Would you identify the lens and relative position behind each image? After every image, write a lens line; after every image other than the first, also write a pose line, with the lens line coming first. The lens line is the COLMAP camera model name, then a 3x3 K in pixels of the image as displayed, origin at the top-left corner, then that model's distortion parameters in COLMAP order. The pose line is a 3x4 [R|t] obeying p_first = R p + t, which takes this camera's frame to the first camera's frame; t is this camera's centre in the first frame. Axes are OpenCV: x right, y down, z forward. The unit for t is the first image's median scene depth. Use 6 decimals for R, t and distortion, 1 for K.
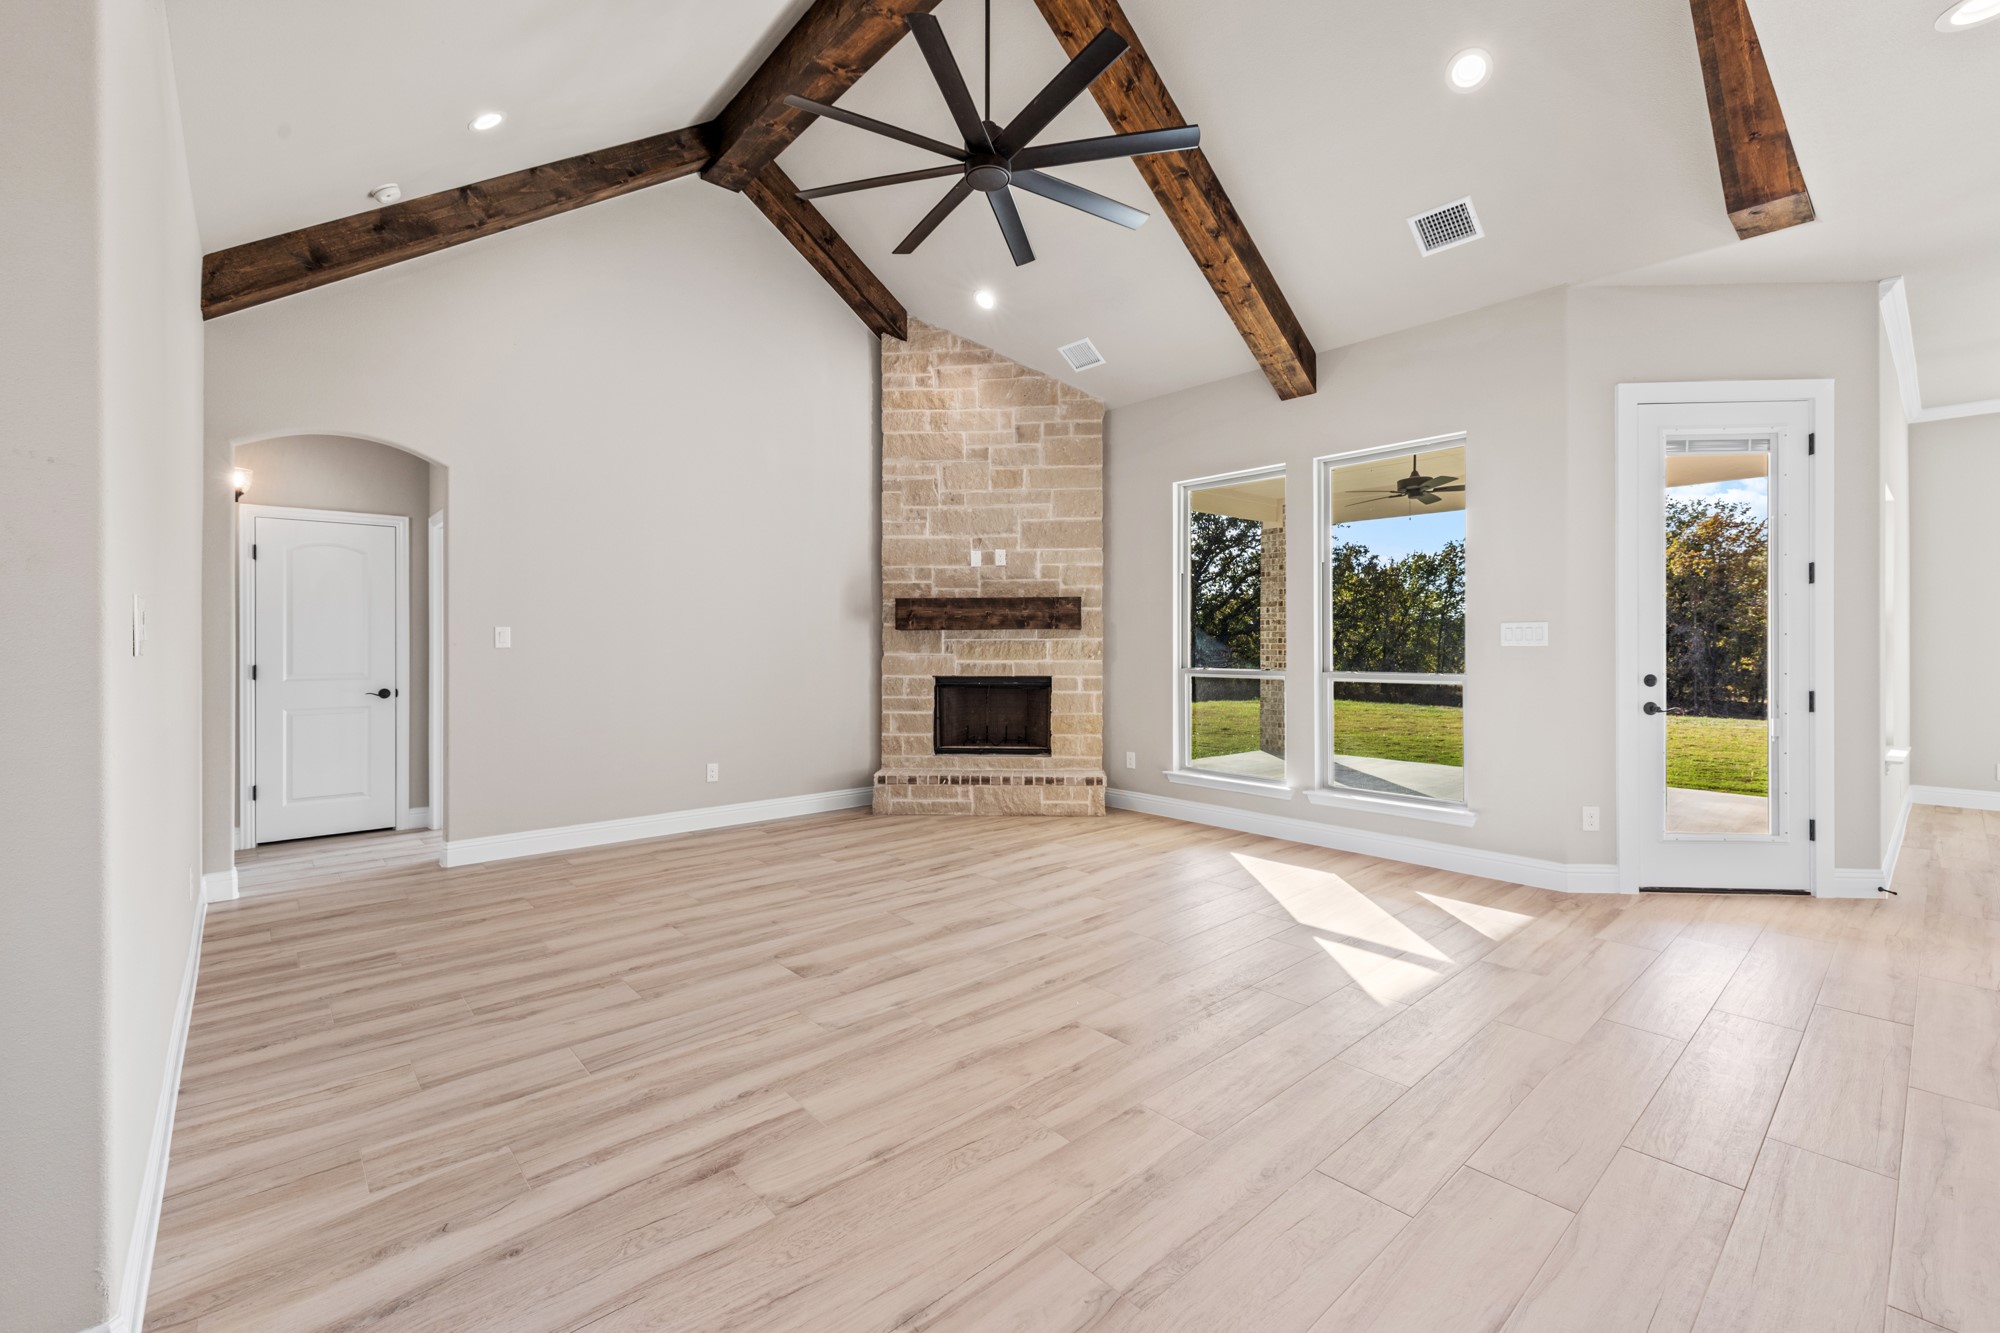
lens RADIAL K [[847.4, 0, 988.4], [0, 847.4, 644.2], [0, 0, 1]] dist [0.001134, 0.000160]
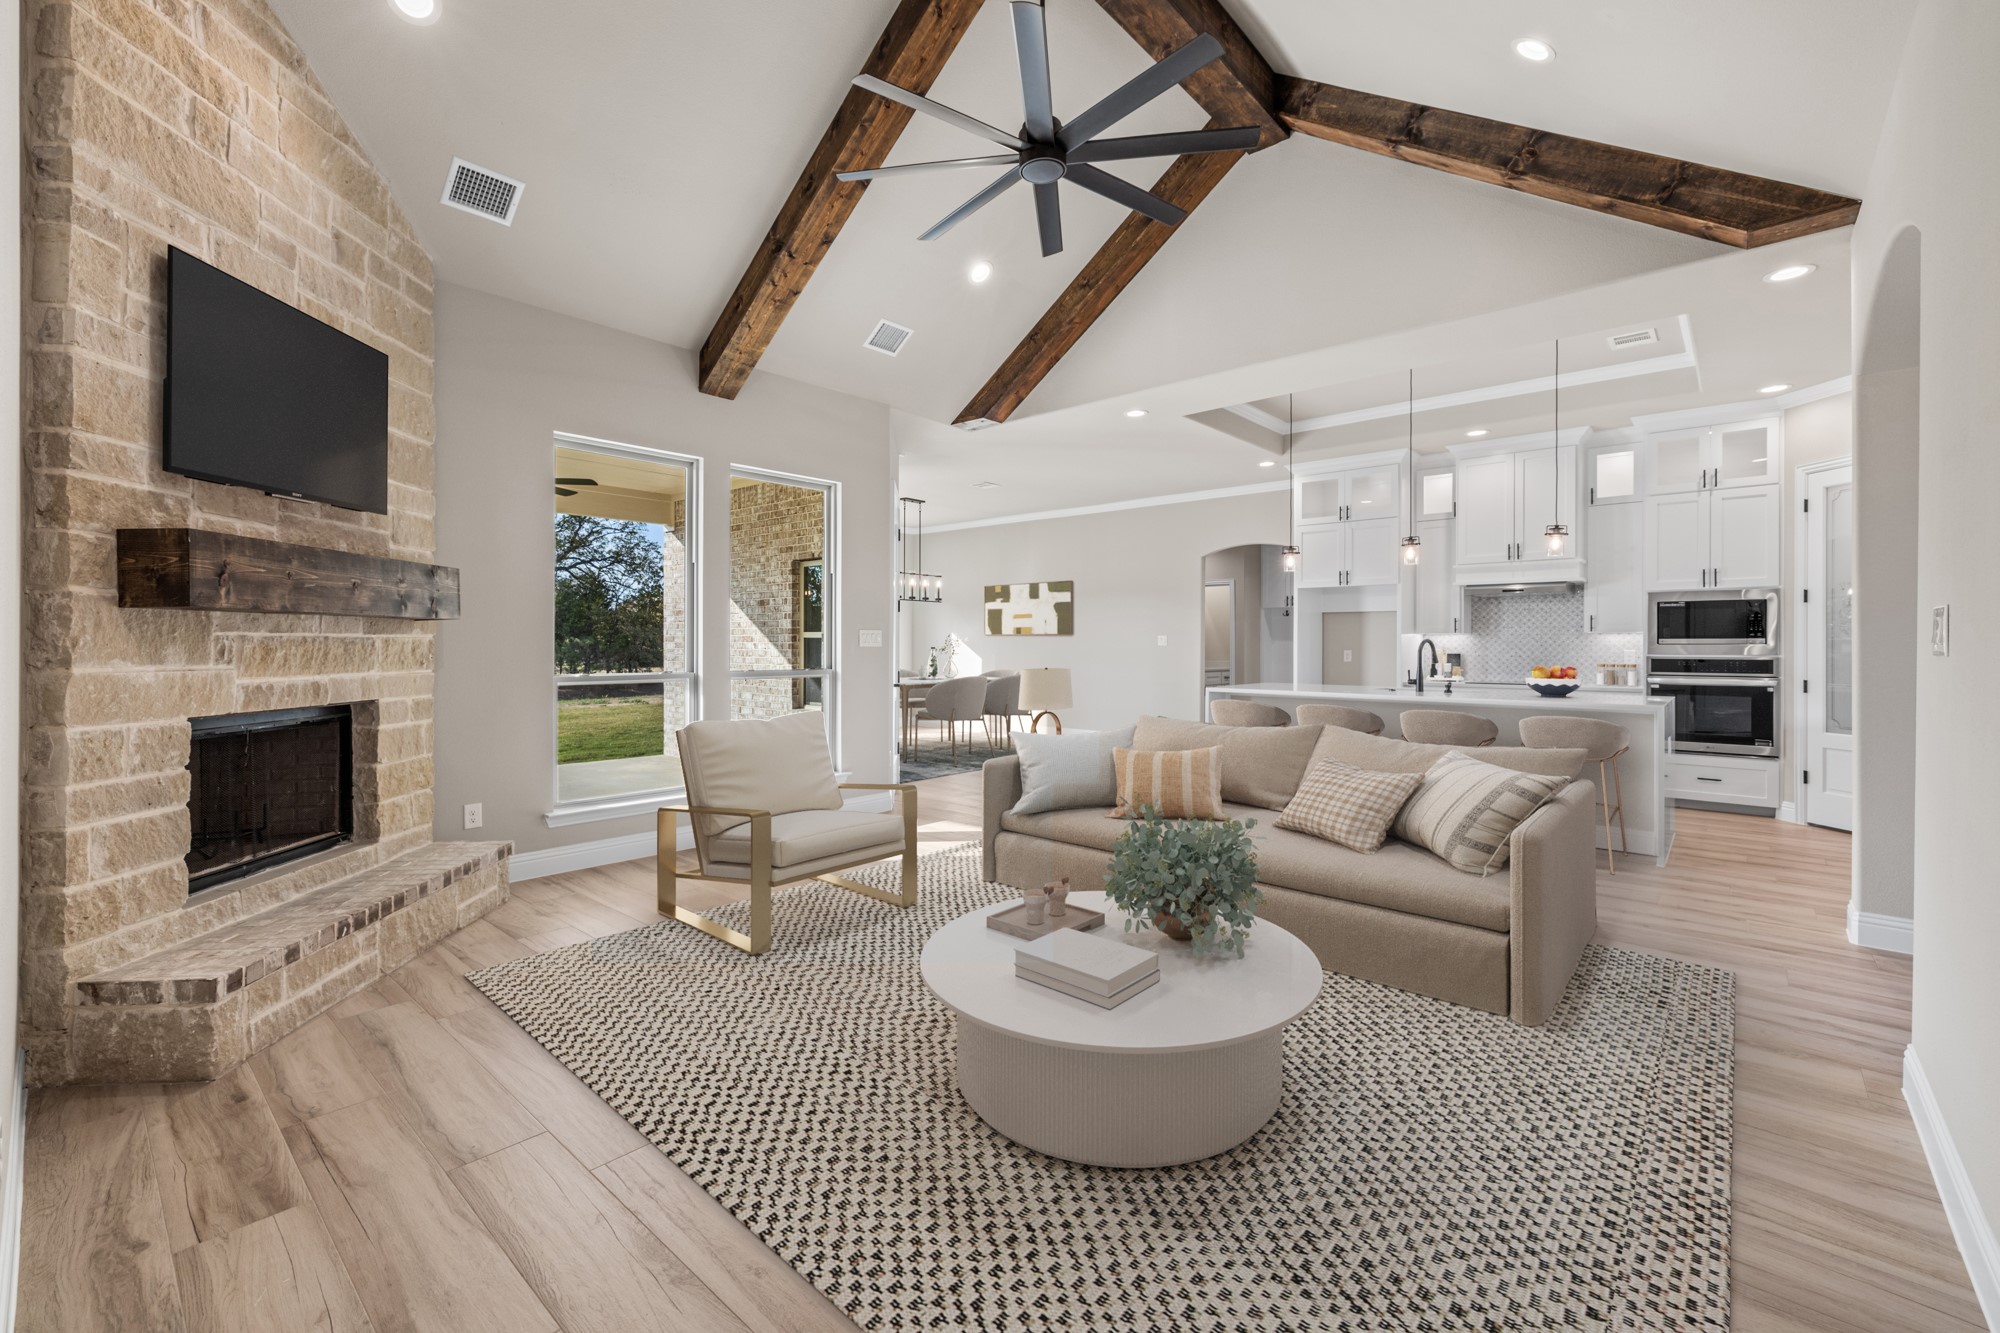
lens RADIAL K [[846.8, 0, 995.1], [0, 846.8, 654.1], [0, 0, 1]] dist [0.002385, 0.000280]
pose [[-0.116462, -0.010969, 0.993135, -0.539426], [-0.003631, 0.999937, 0.010618, -0.000590], [-0.993189, -0.002369, -0.116495, 0.655511]]
